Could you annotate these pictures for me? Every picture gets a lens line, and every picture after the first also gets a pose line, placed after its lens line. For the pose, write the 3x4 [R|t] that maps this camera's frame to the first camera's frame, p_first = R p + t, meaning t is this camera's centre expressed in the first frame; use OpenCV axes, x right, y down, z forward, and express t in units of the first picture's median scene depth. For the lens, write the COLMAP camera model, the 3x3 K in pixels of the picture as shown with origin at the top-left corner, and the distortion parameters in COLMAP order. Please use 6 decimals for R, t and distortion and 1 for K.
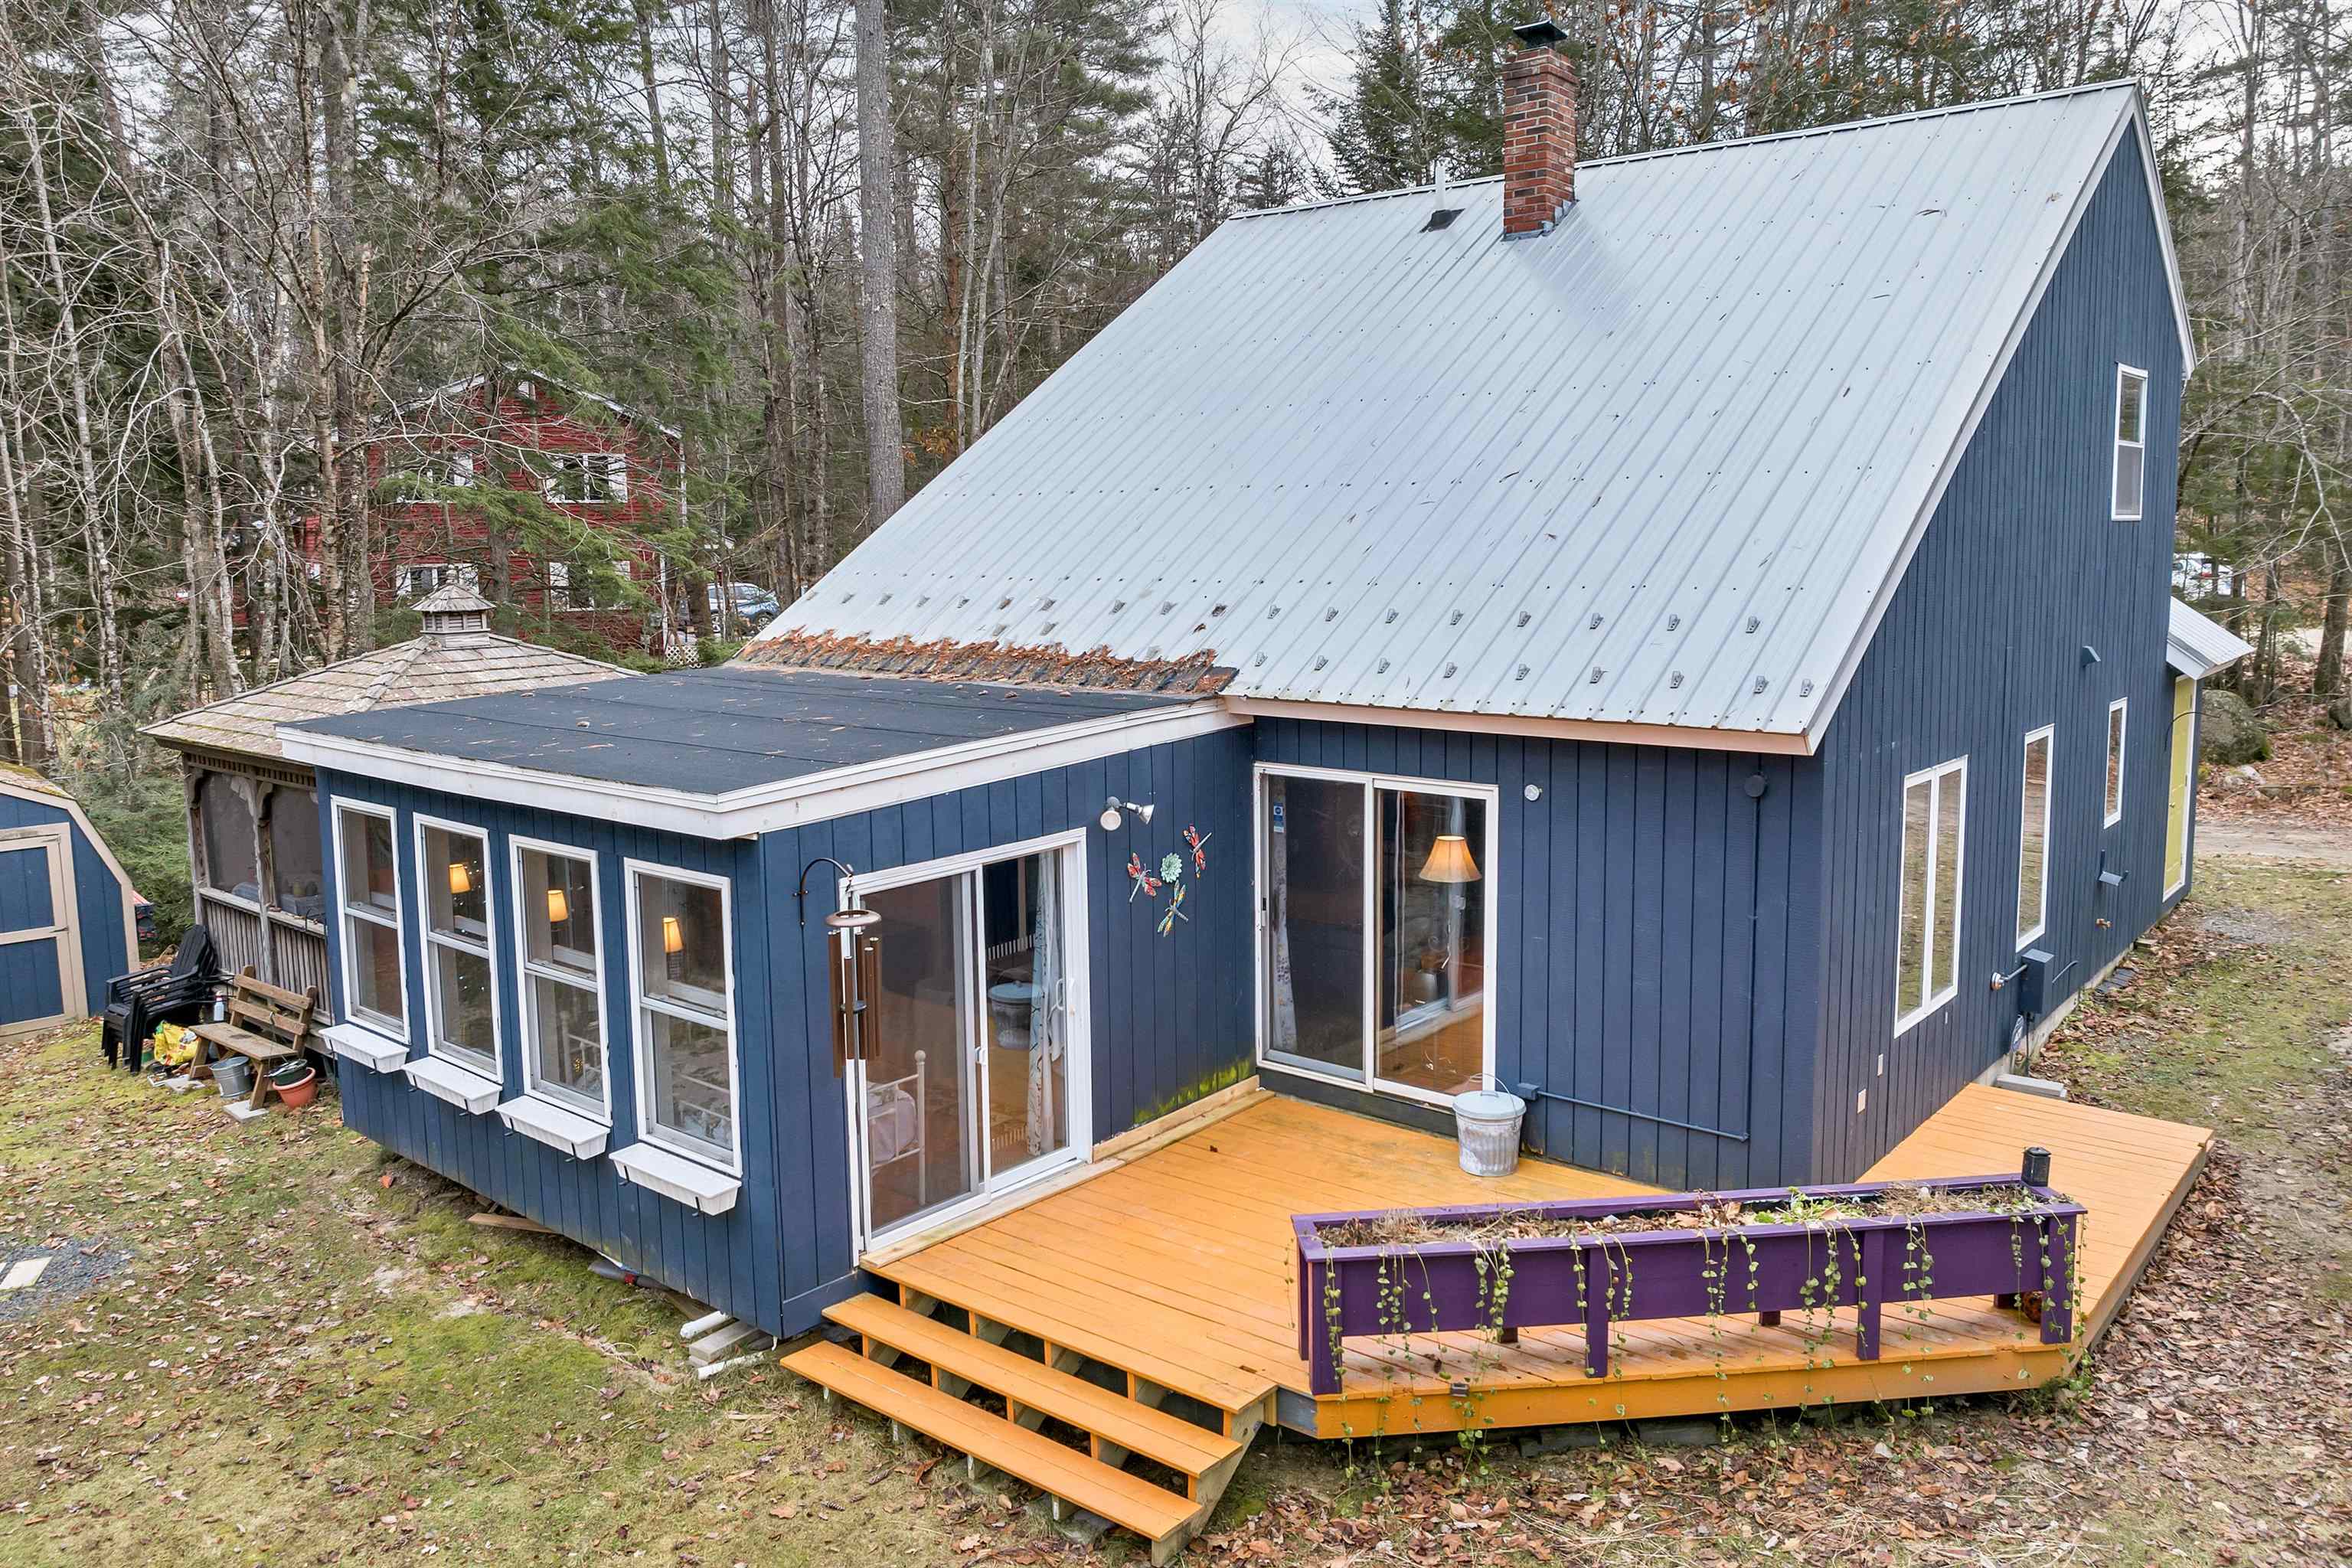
lens RADIAL K [[1738.0, 0, 1177.4], [0, 1738.0, 776.0], [0, 0, 1]] dist [-0.040570, -0.004451]
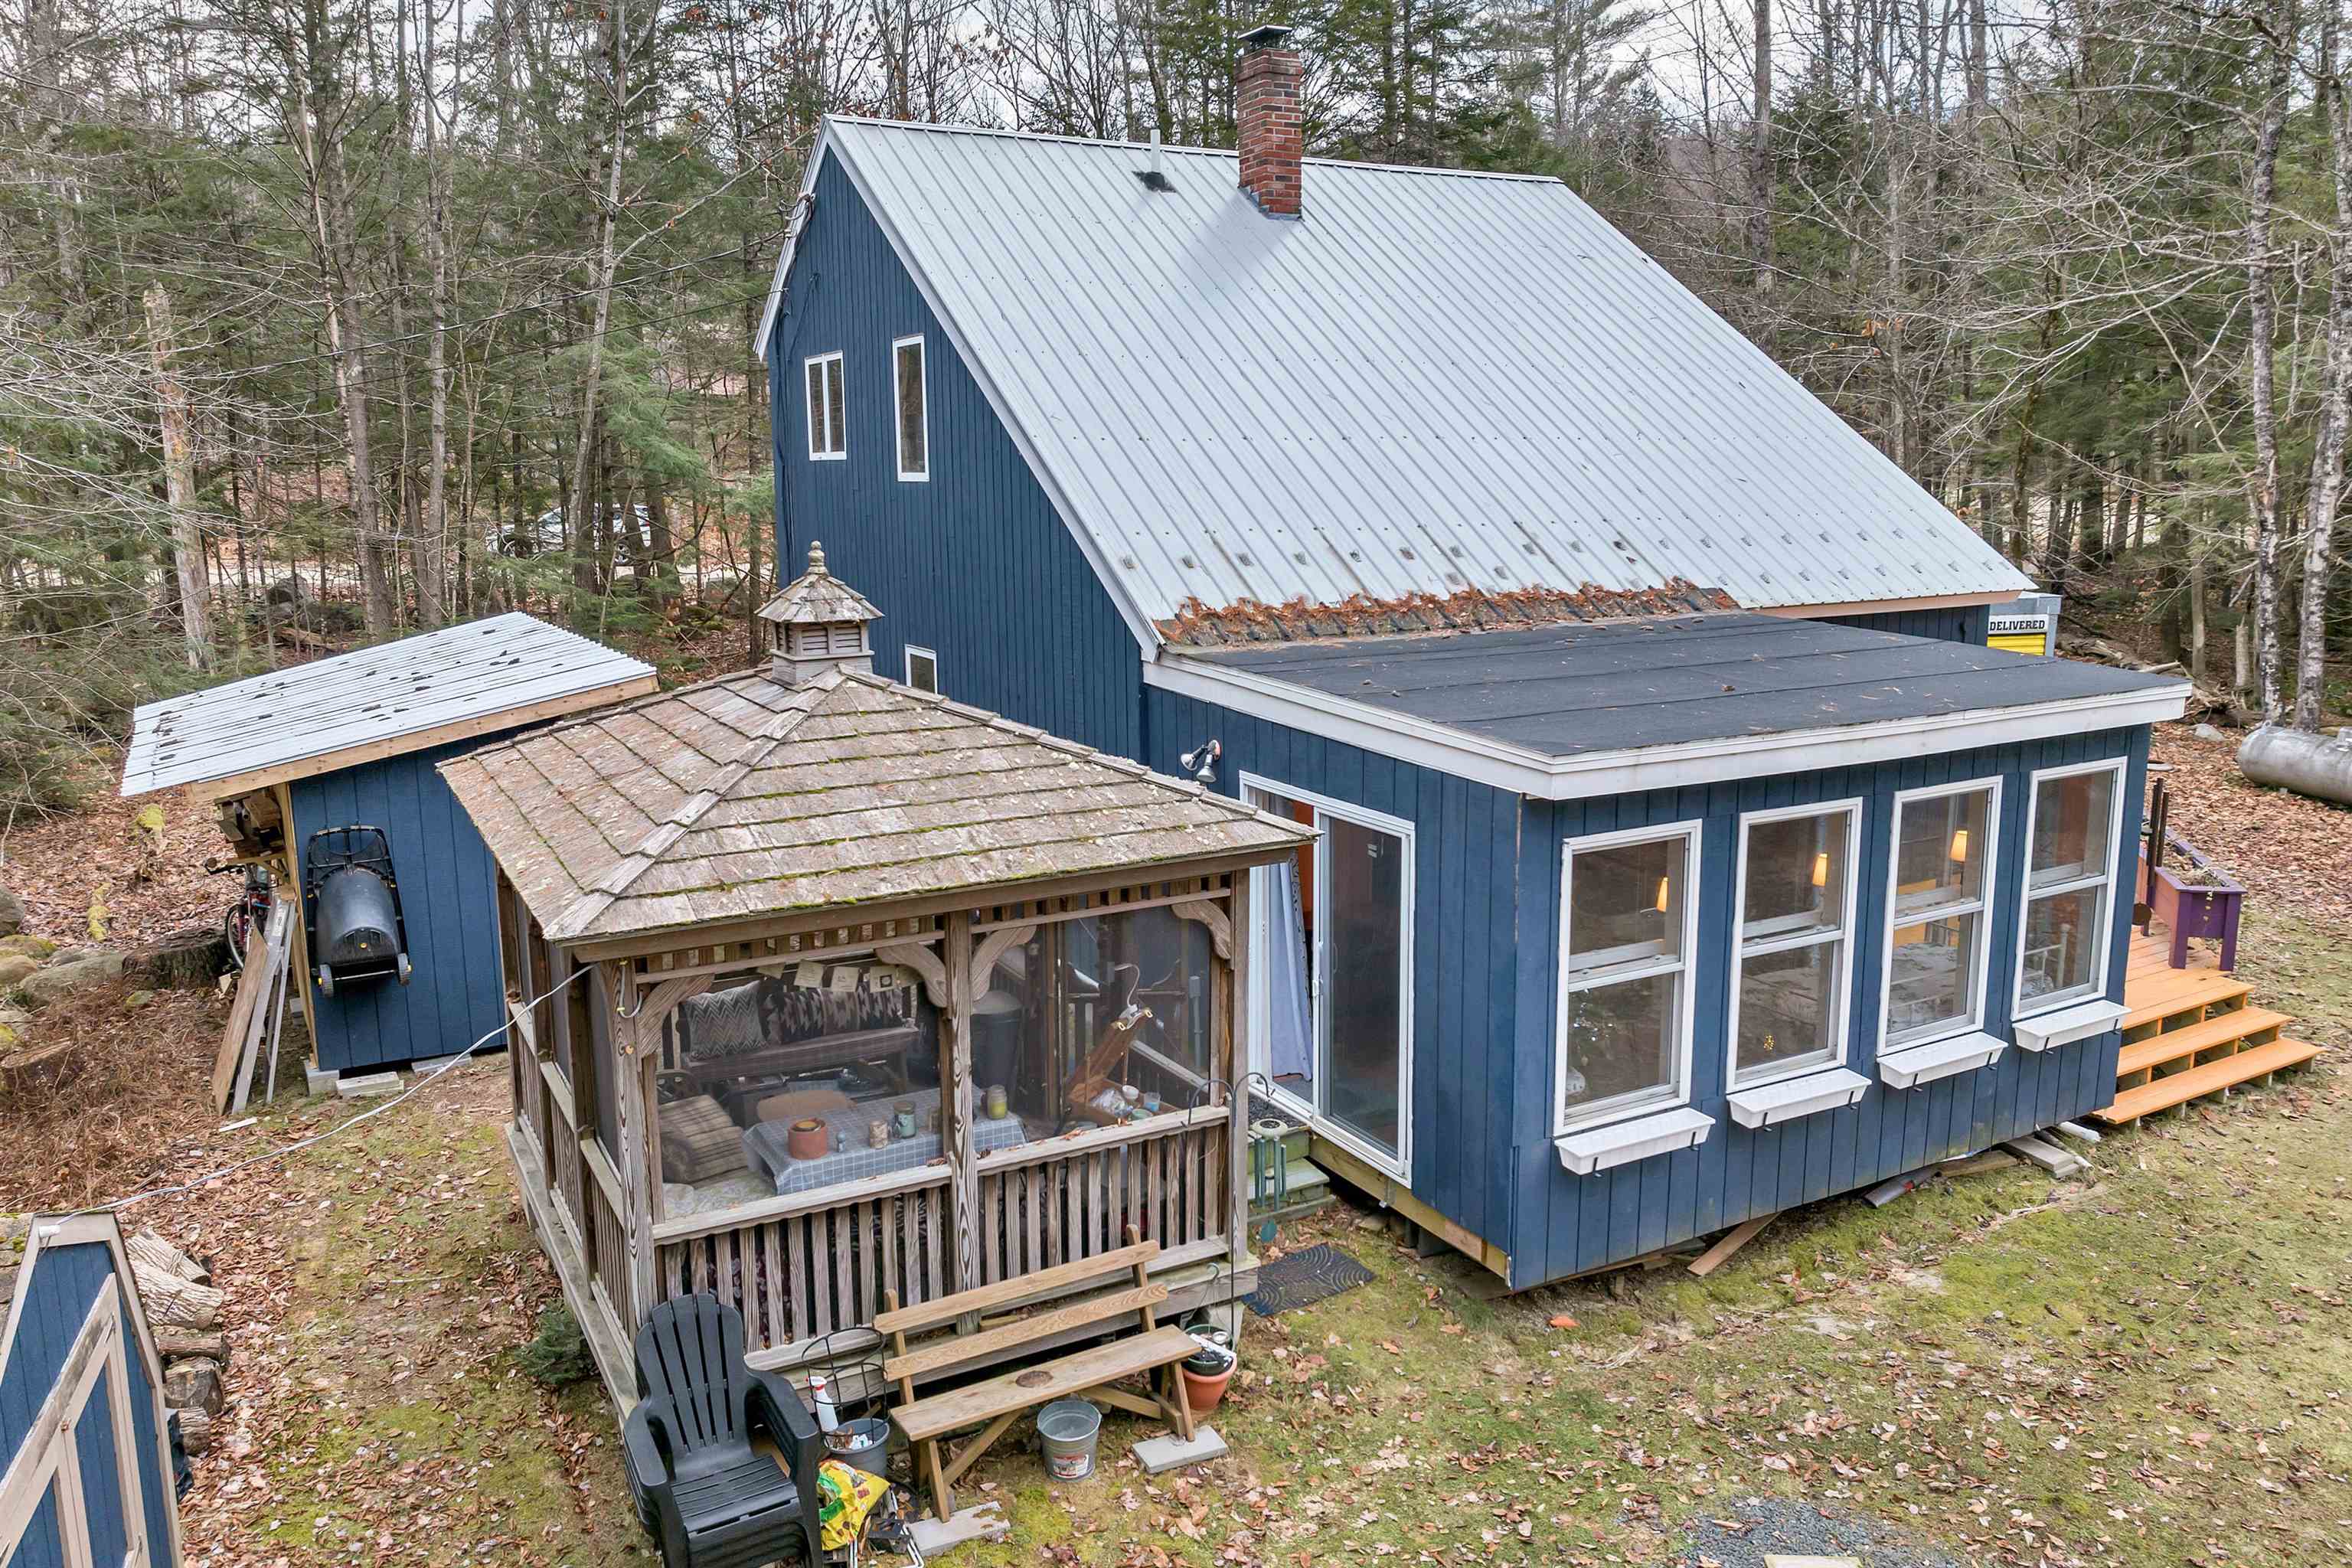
lens RADIAL K [[1738.0, 0, 1175.3], [0, 1738.0, 777.3], [0, 0, 1]] dist [-0.040570, -0.004451]
pose [[0.363195, -0.170683, 0.915946, -1.319957], [0.137529, 0.982129, 0.128482, -0.145365], [-0.921507, 0.079305, 0.380178, 0.927272]]
